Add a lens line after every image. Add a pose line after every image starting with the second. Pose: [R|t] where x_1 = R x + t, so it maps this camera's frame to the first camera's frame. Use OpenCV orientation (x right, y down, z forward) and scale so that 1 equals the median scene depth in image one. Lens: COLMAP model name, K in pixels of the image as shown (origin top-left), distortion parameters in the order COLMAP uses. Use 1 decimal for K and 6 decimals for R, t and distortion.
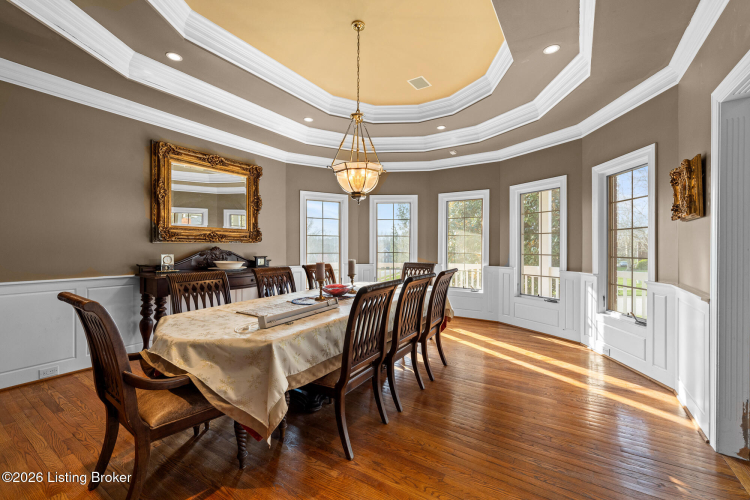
lens RADIAL K [[310.4, 0, 375.0], [0, 310.4, 250.0], [0, 0, 1]] dist [-0.000826, -0.000020]
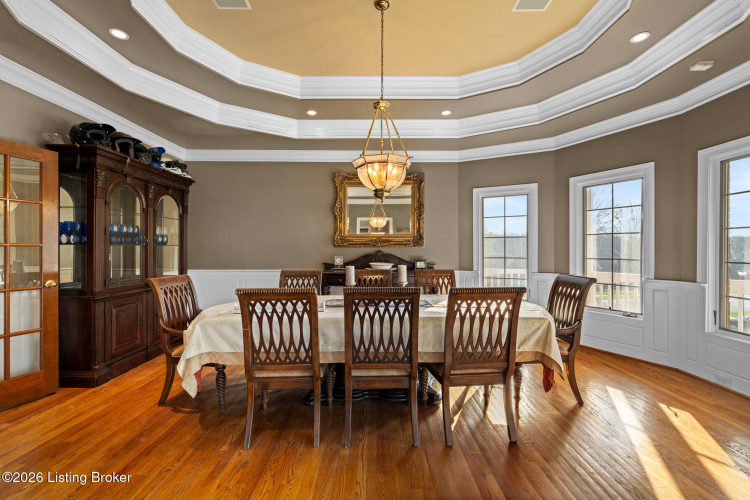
lens RADIAL K [[310.4, 0, 375.0], [0, 310.4, 250.0], [0, 0, 1]] dist [-0.000826, -0.000020]
pose [[0.567617, -0.007042, -0.823263, 0.401594], [-0.003608, 0.999933, -0.011040, 0.000559], [0.823285, 0.009237, 0.567553, 0.285883]]
